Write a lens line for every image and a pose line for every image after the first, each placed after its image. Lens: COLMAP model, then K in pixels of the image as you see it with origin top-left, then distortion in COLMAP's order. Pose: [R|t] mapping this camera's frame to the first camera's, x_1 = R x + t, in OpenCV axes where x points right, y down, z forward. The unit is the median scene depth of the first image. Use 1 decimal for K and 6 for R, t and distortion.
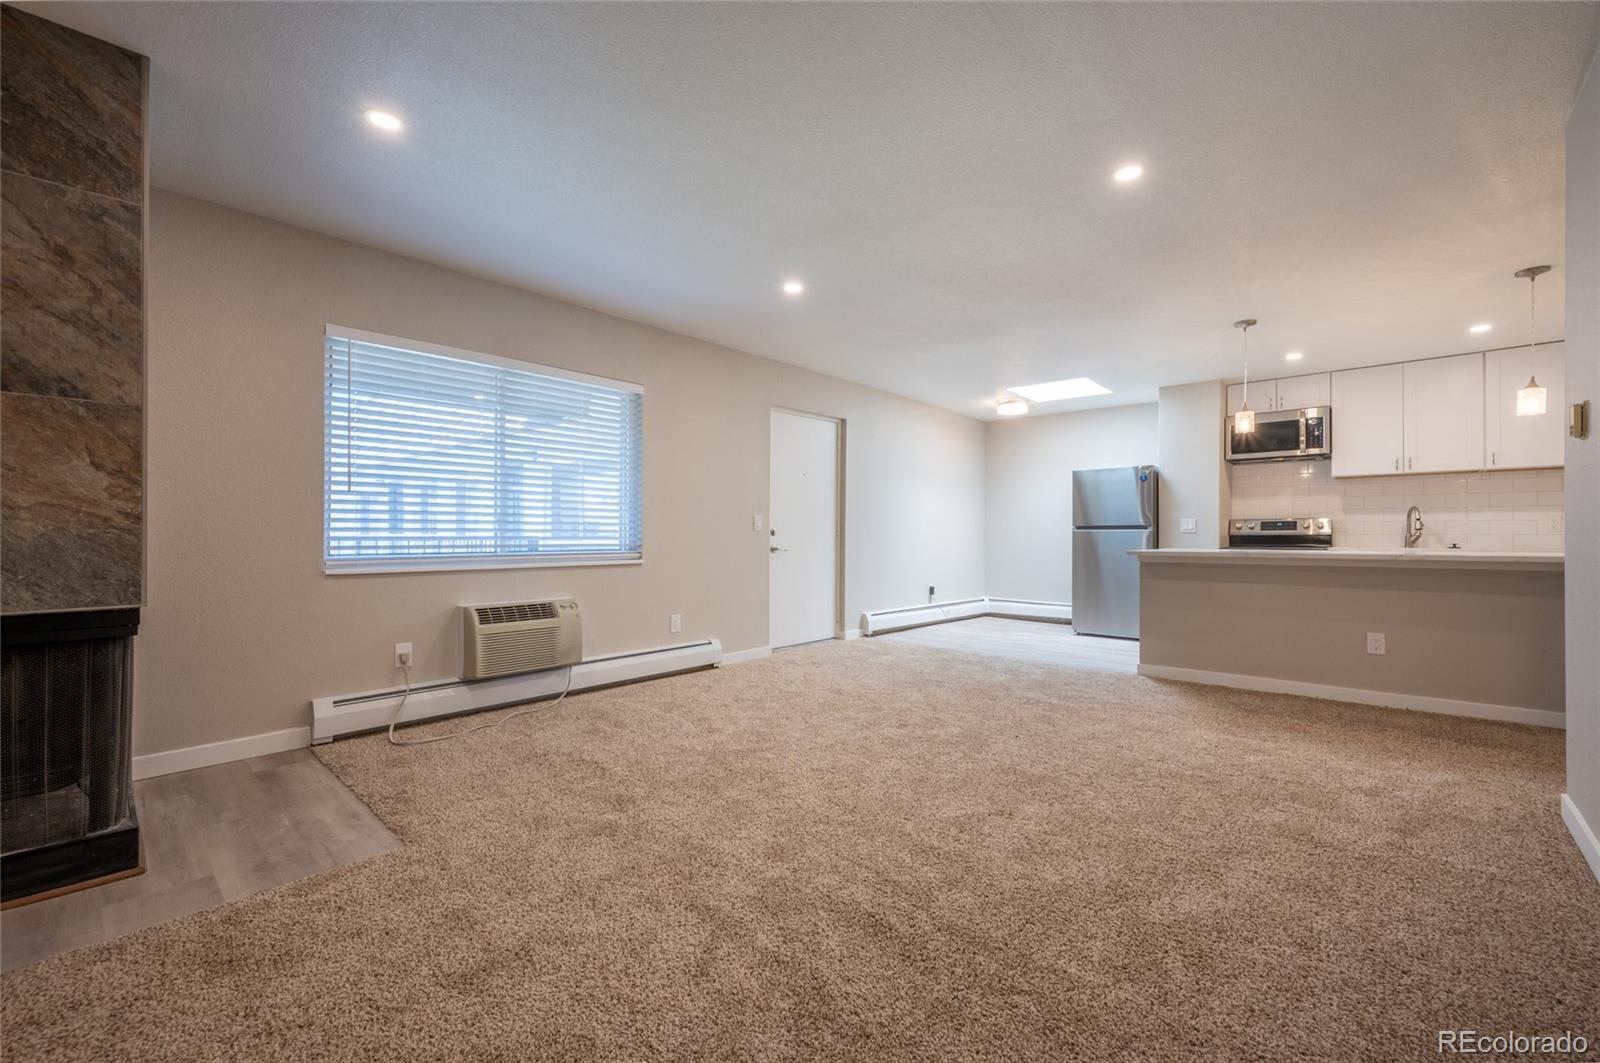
lens RADIAL K [[646.1, 0, 800.0], [0, 646.1, 531.5], [0, 0, 1]] dist [-0.000784, -0.000008]
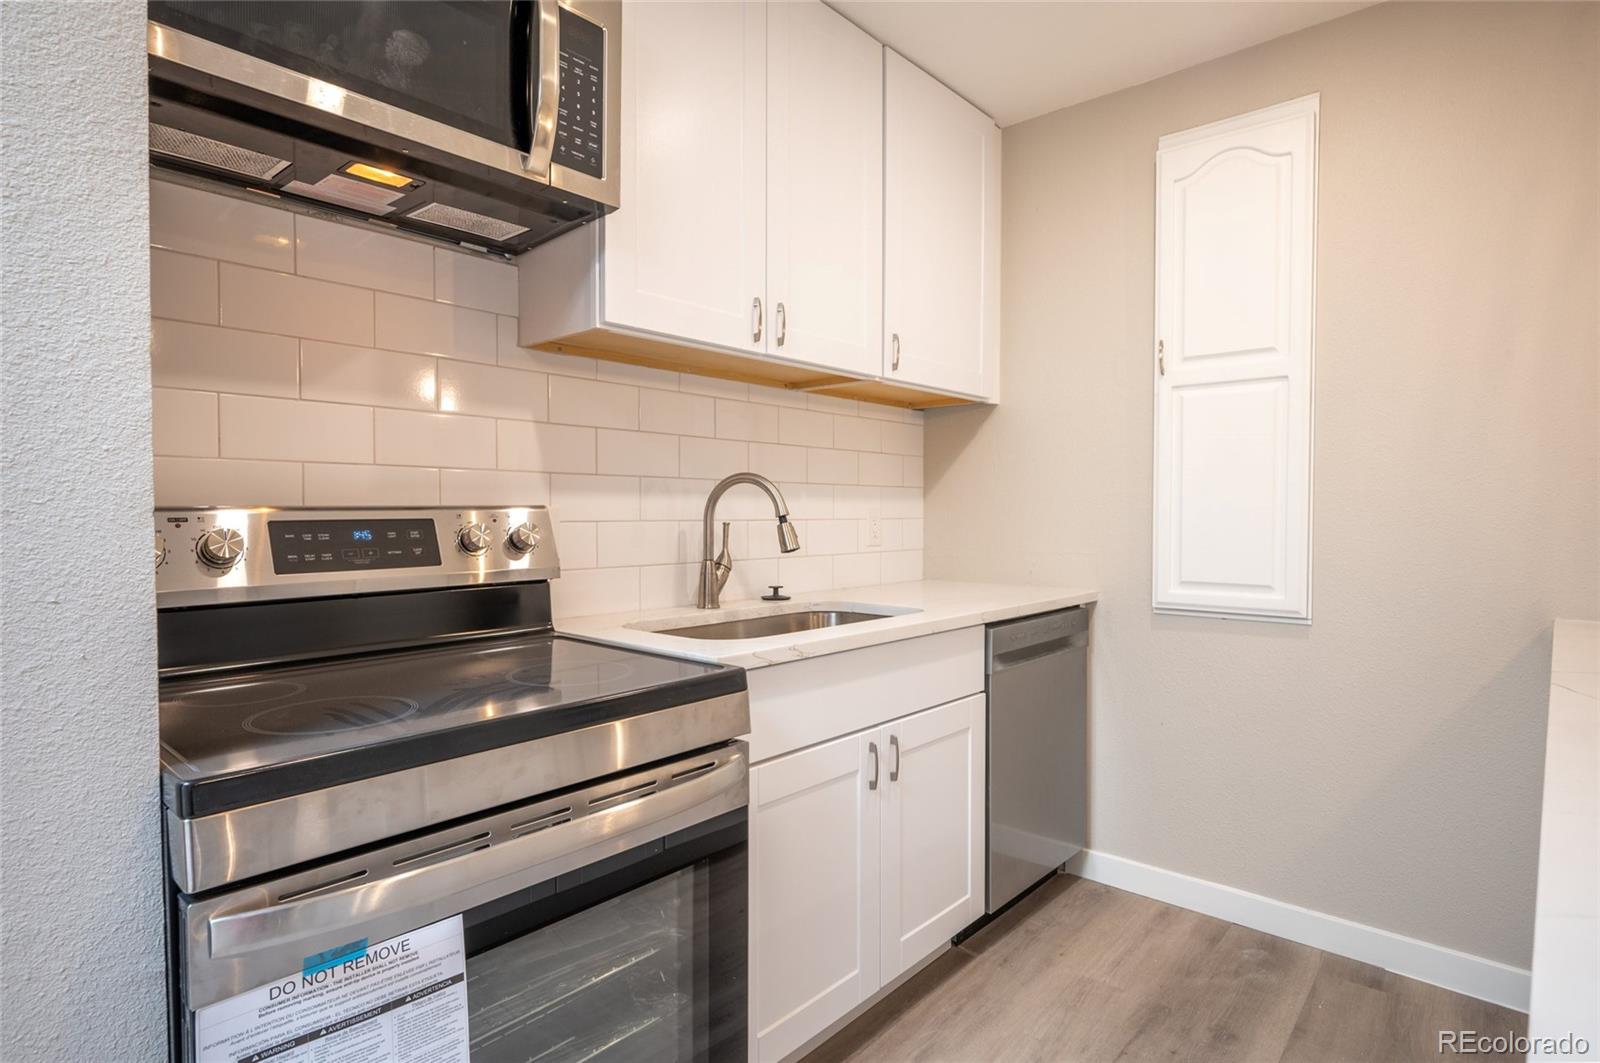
lens RADIAL K [[837.1, 0, 800.0], [0, 837.1, 531.5], [0, 0, 1]] dist [-0.001033, 0.000286]
pose [[-0.010351, -0.027040, 0.999581, 0.538097], [-0.005306, 0.999622, 0.026986, -0.021530], [-0.999932, -0.005024, -0.010491, 0.948800]]
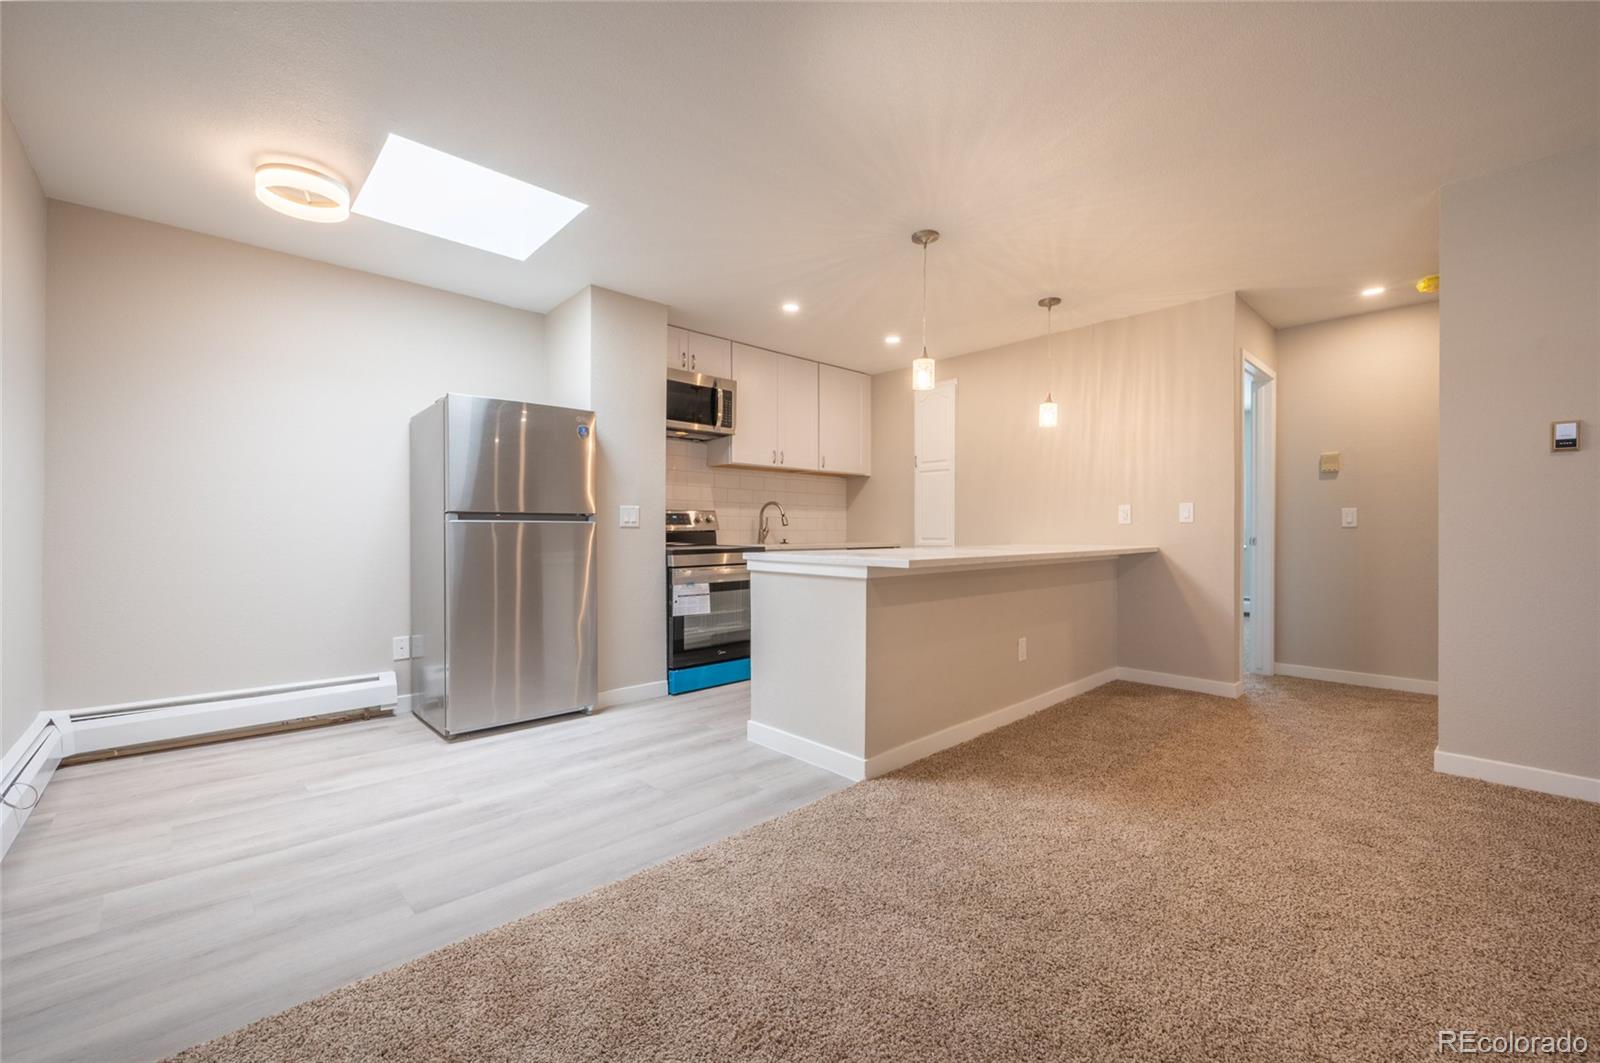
lens RADIAL K [[646.1, 0, 800.0], [0, 646.1, 531.5], [0, 0, 1]] dist [-0.000784, -0.000008]
pose [[0.078768, -0.003015, 0.996888, -0.033089], [-0.004133, 0.999986, 0.003351, 0.003044], [-0.996884, -0.004384, 0.078754, 0.852808]]
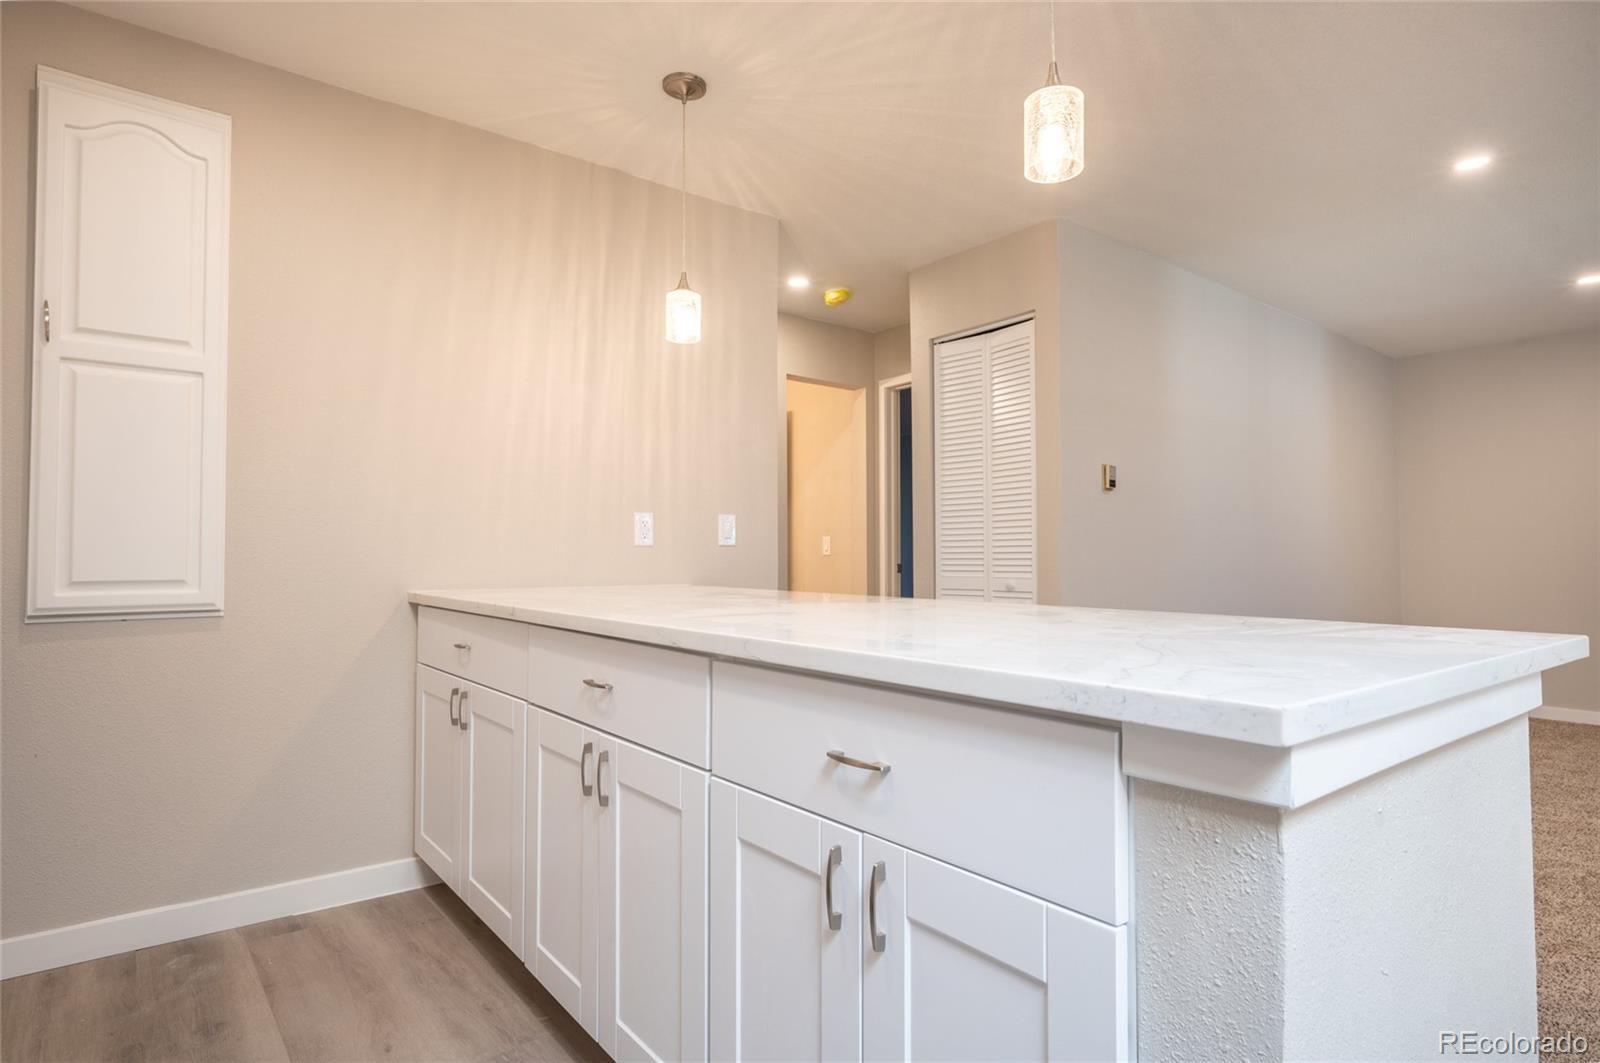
lens RADIAL K [[855.4, 0, 800.0], [0, 855.4, 531.5], [0, 0, 1]] dist [0.001005, 0.001091]
pose [[-0.986706, 0.001585, 0.162509, 0.583704], [-0.004113, 0.999389, -0.034718, 0.004683], [-0.162464, -0.034925, -0.986096, 1.076253]]
